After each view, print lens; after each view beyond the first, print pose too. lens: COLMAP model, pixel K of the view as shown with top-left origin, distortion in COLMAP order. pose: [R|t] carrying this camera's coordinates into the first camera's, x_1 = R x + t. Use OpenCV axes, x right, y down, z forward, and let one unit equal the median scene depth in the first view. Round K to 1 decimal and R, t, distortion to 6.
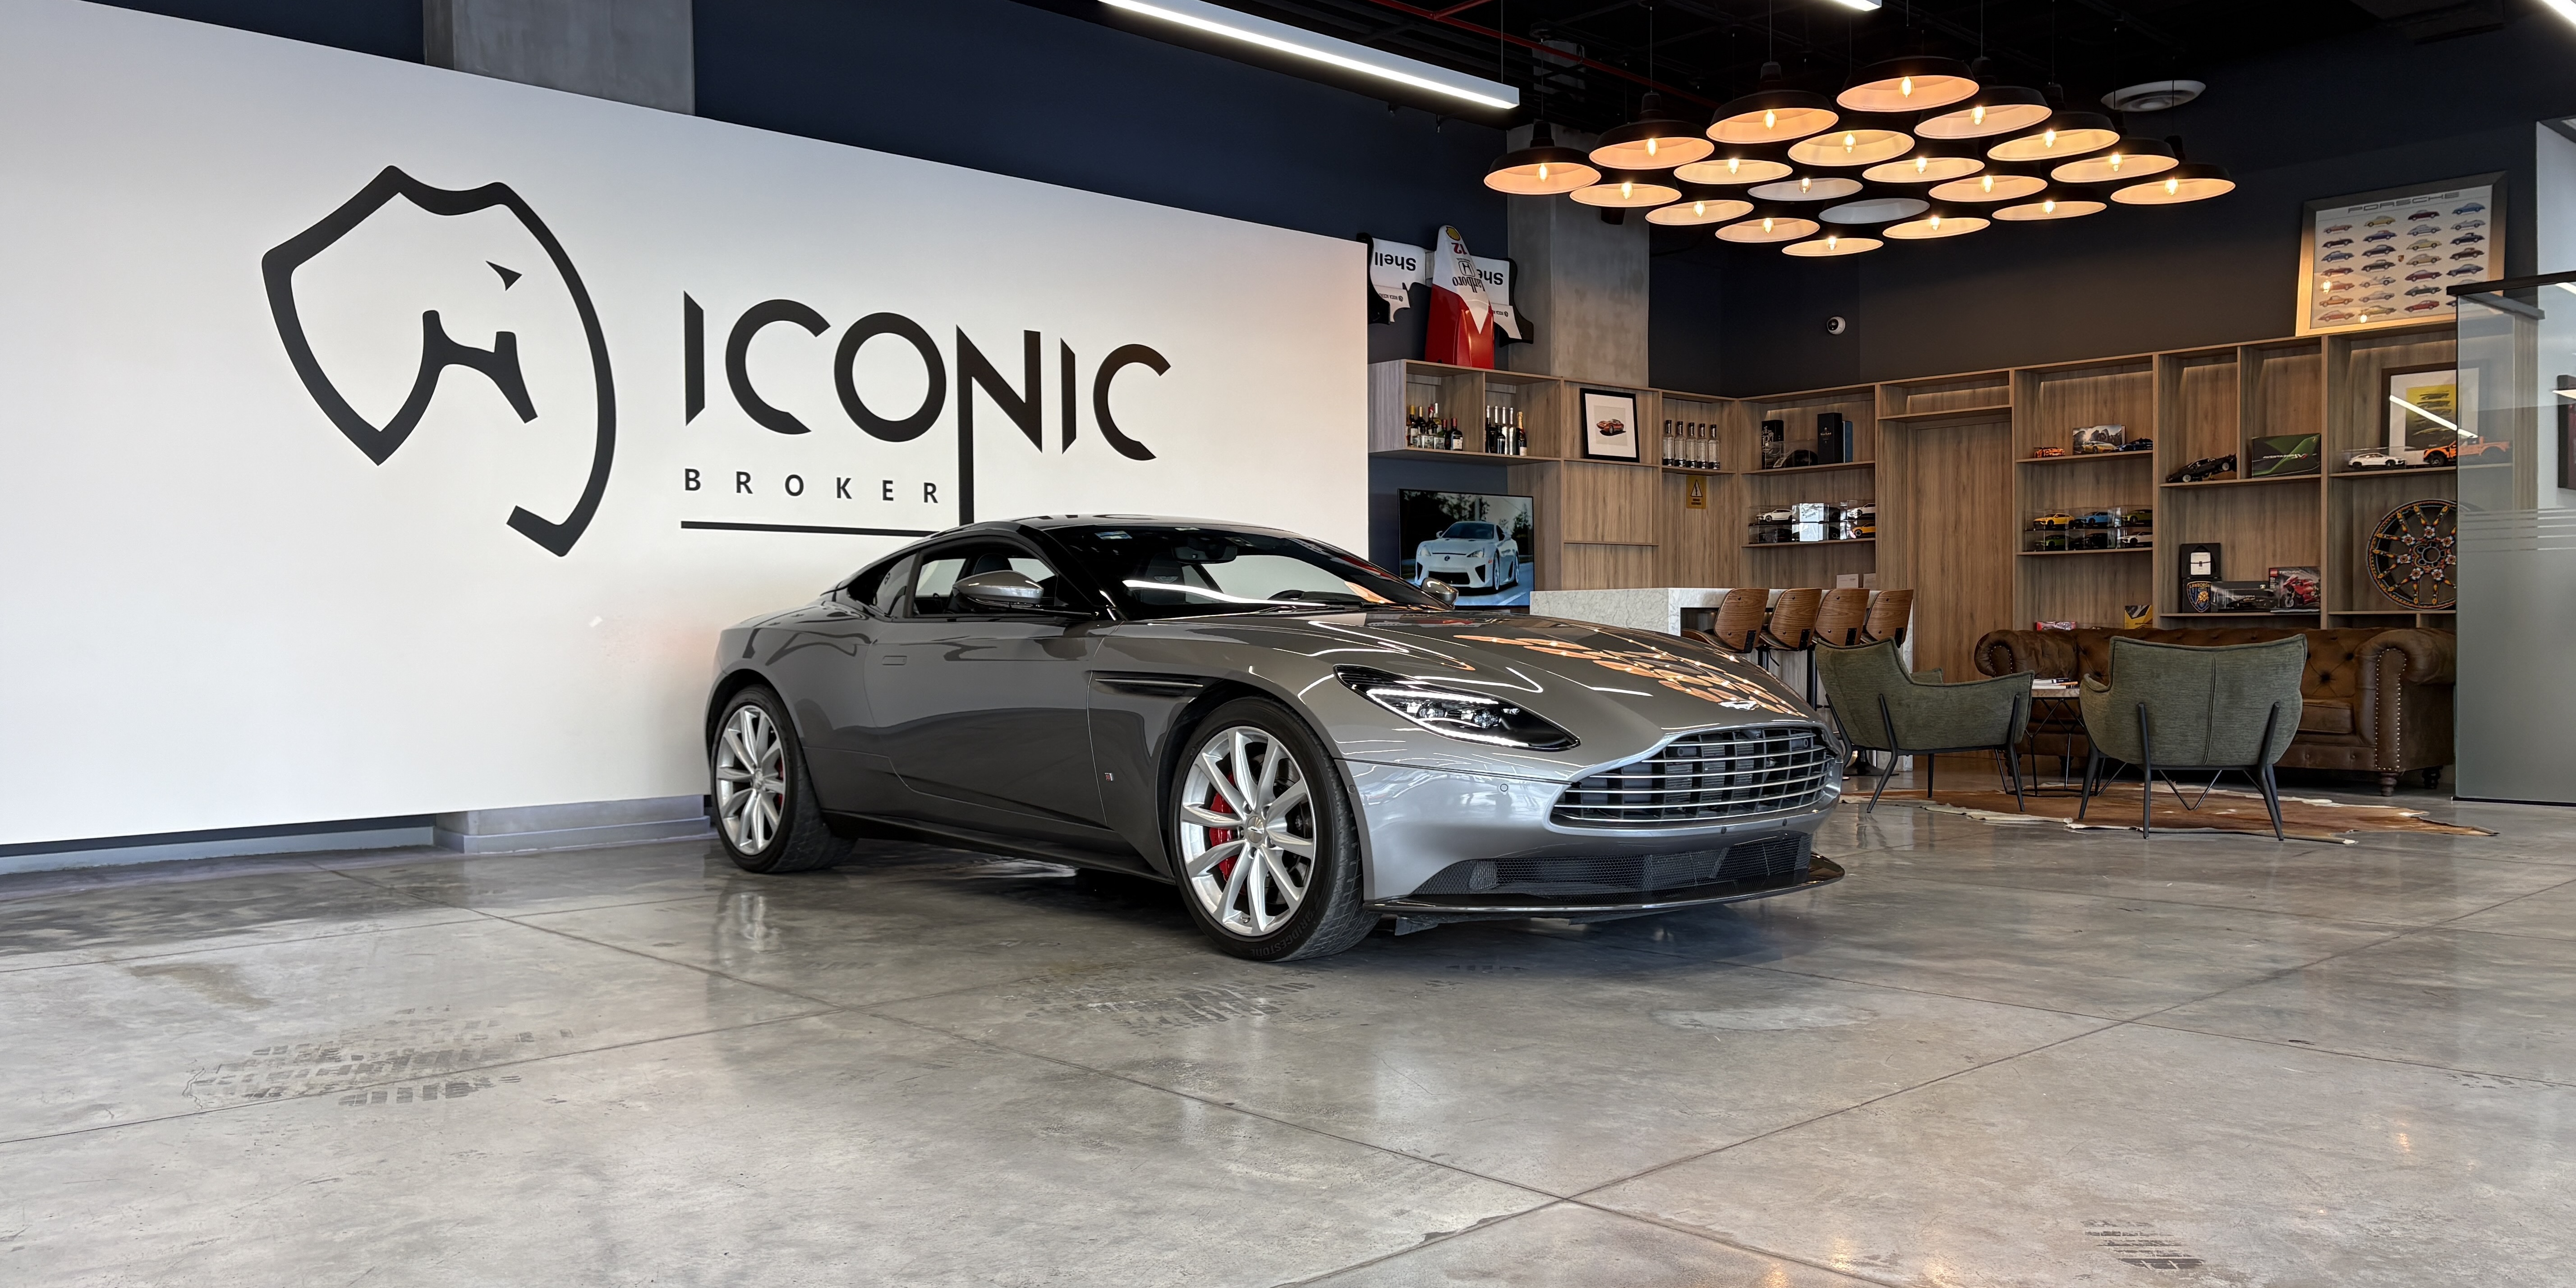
lens RADIAL K [[1944.8, 0, 1275.5], [0, 1944.8, 660.5], [0, 0, 1]] dist [0.049120, -0.053644]
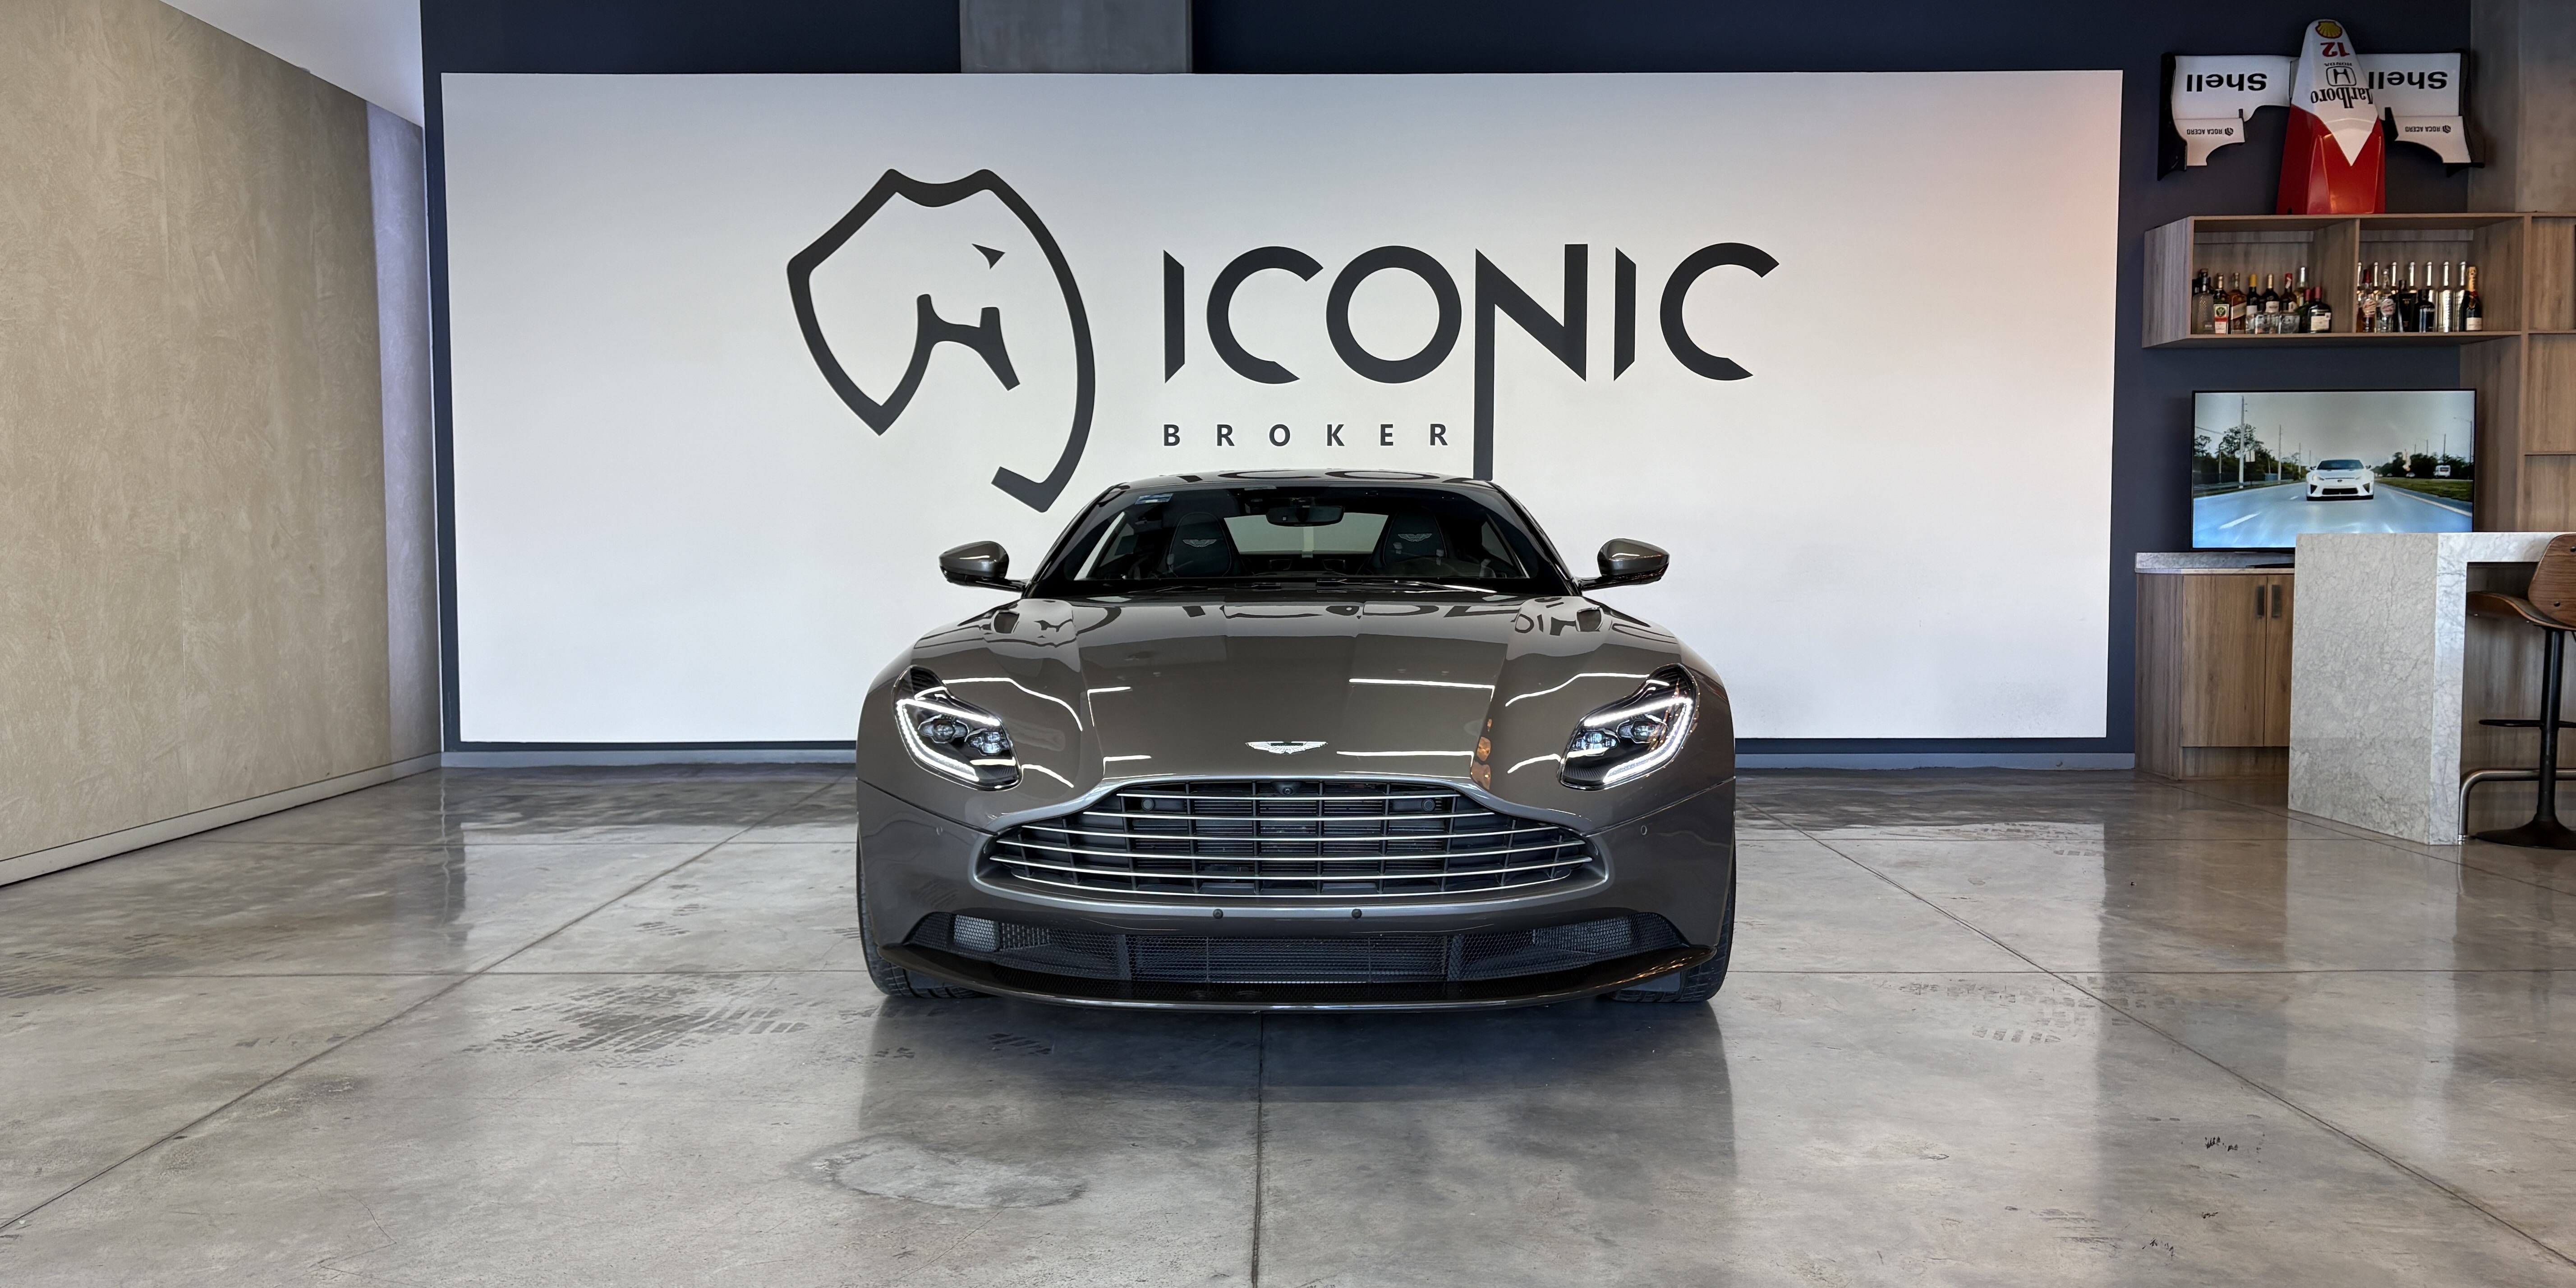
lens RADIAL K [[1944.8, 0, 1298.5], [0, 1944.8, 670.7], [0, 0, 1]] dist [0.049120, -0.053644]
pose [[0.733508, 0.049697, -0.677862, 0.418350], [-0.013363, 0.998185, 0.058721, -0.027325], [0.679549, -0.034014, 0.732841, 0.270268]]
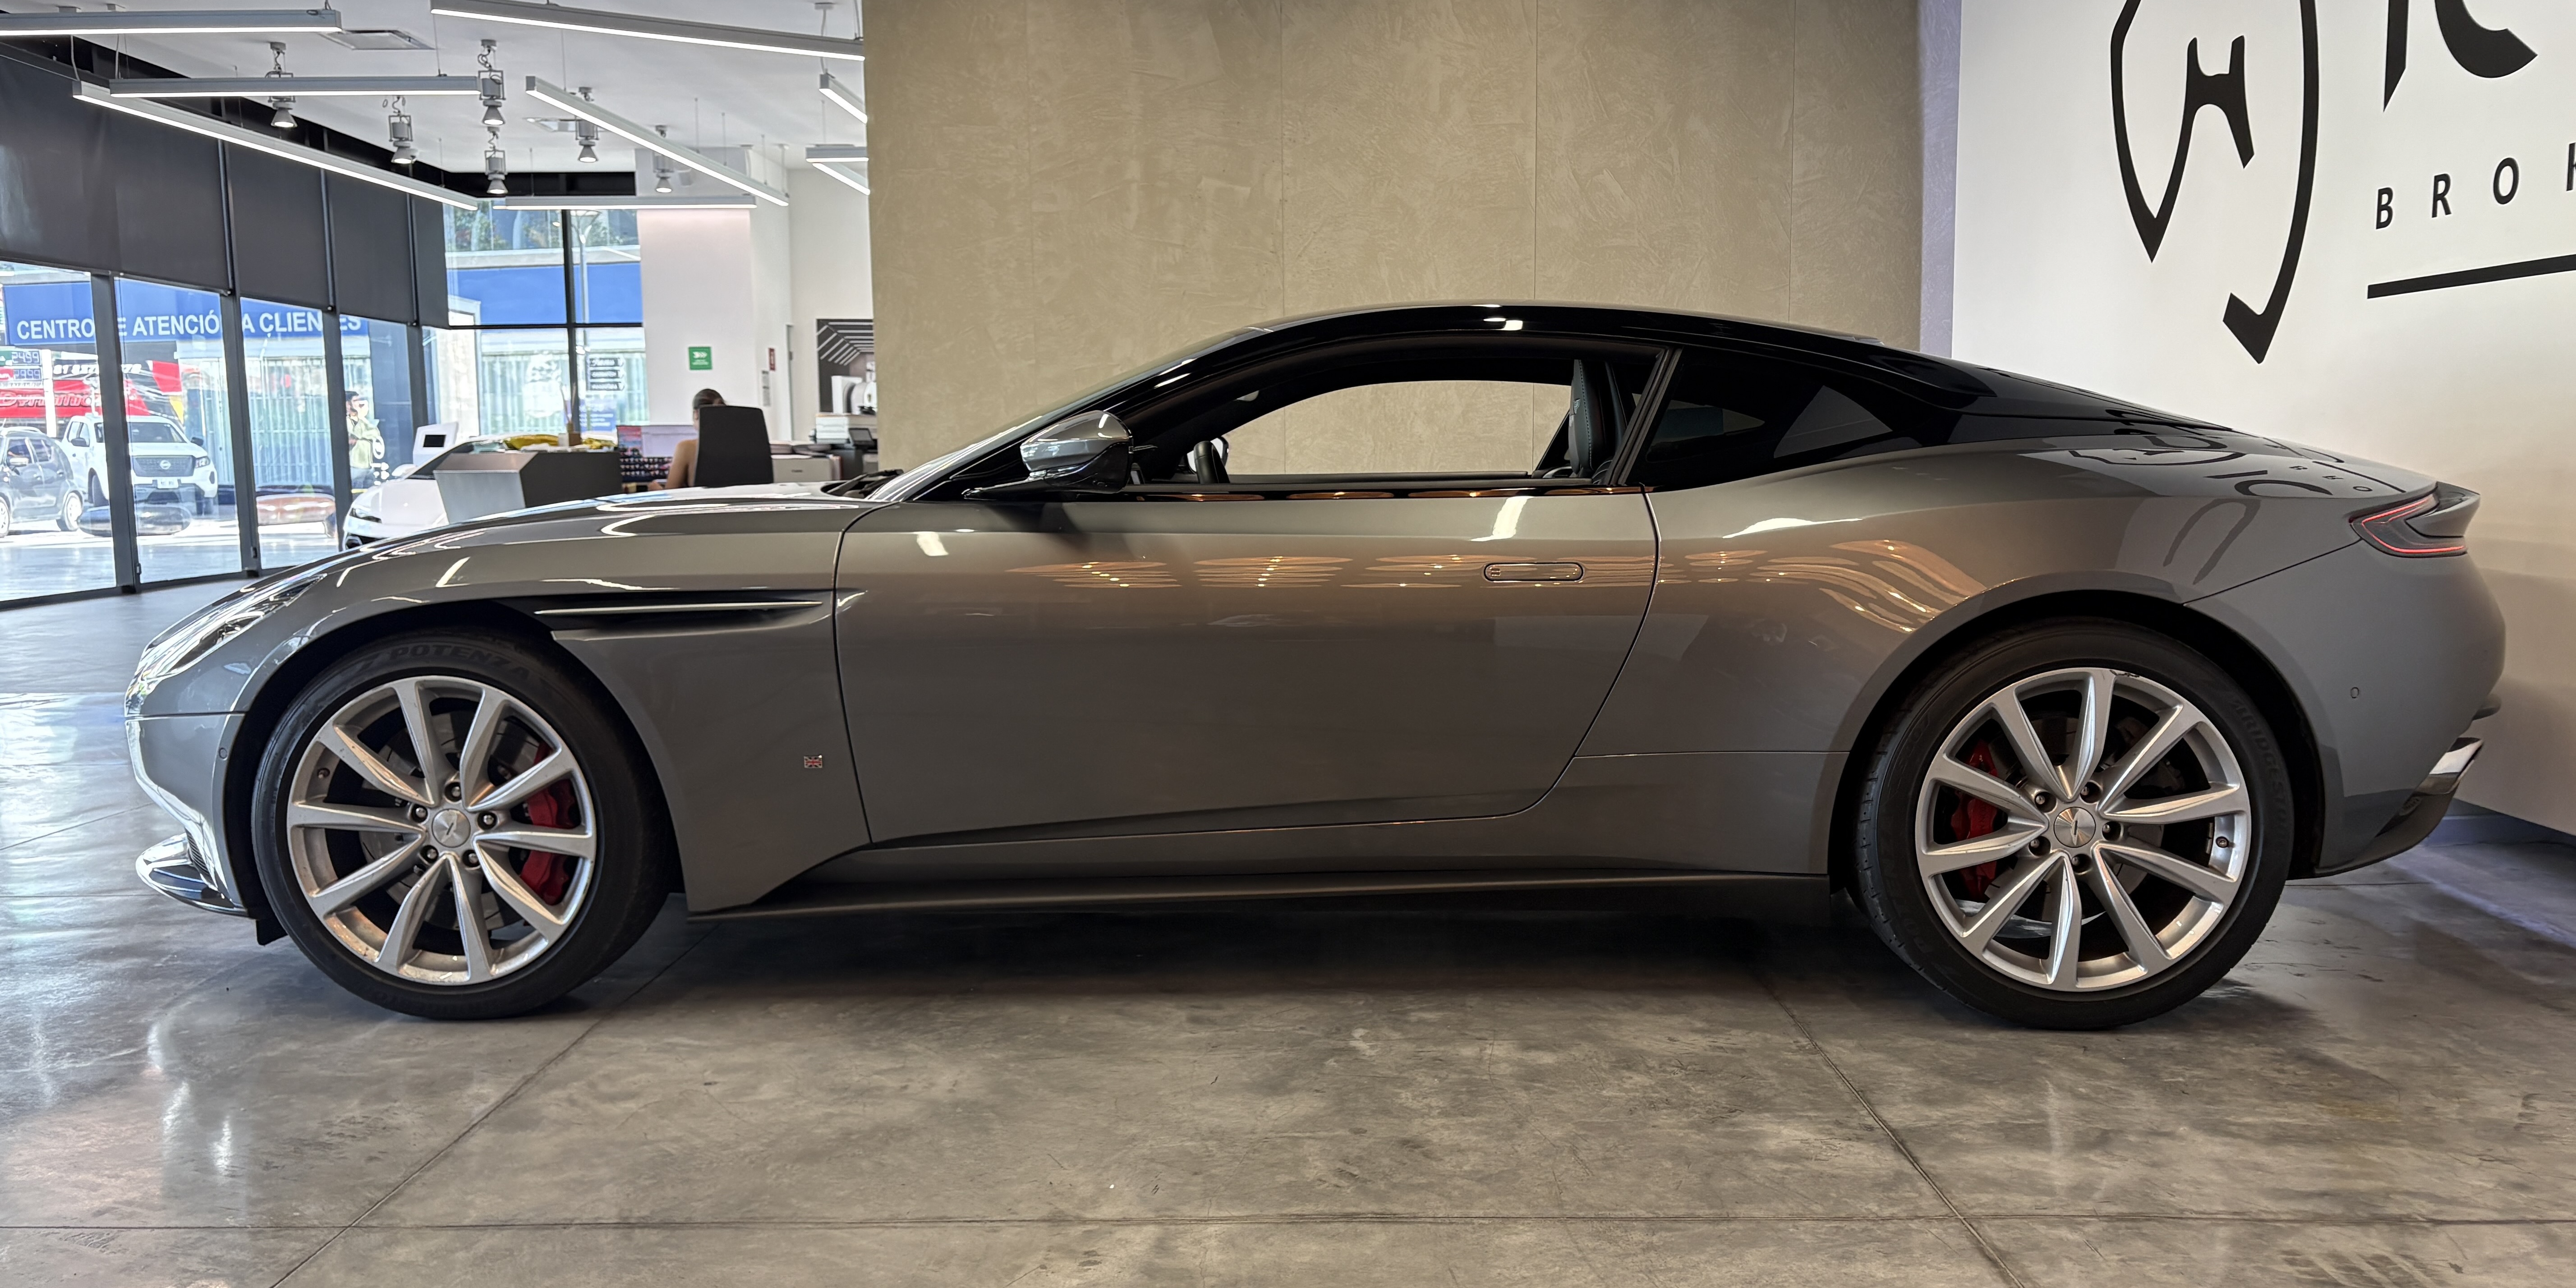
lens RADIAL K [[1944.8, 0, 1262.3], [0, 1944.8, 689.6], [0, 0, 1]] dist [0.049120, -0.053644]
pose [[-0.700361, 0.101143, -0.706586, 0.309053], [0.005129, 0.990597, 0.136714, -0.032365], [0.713770, 0.092125, -0.694295, 1.089012]]
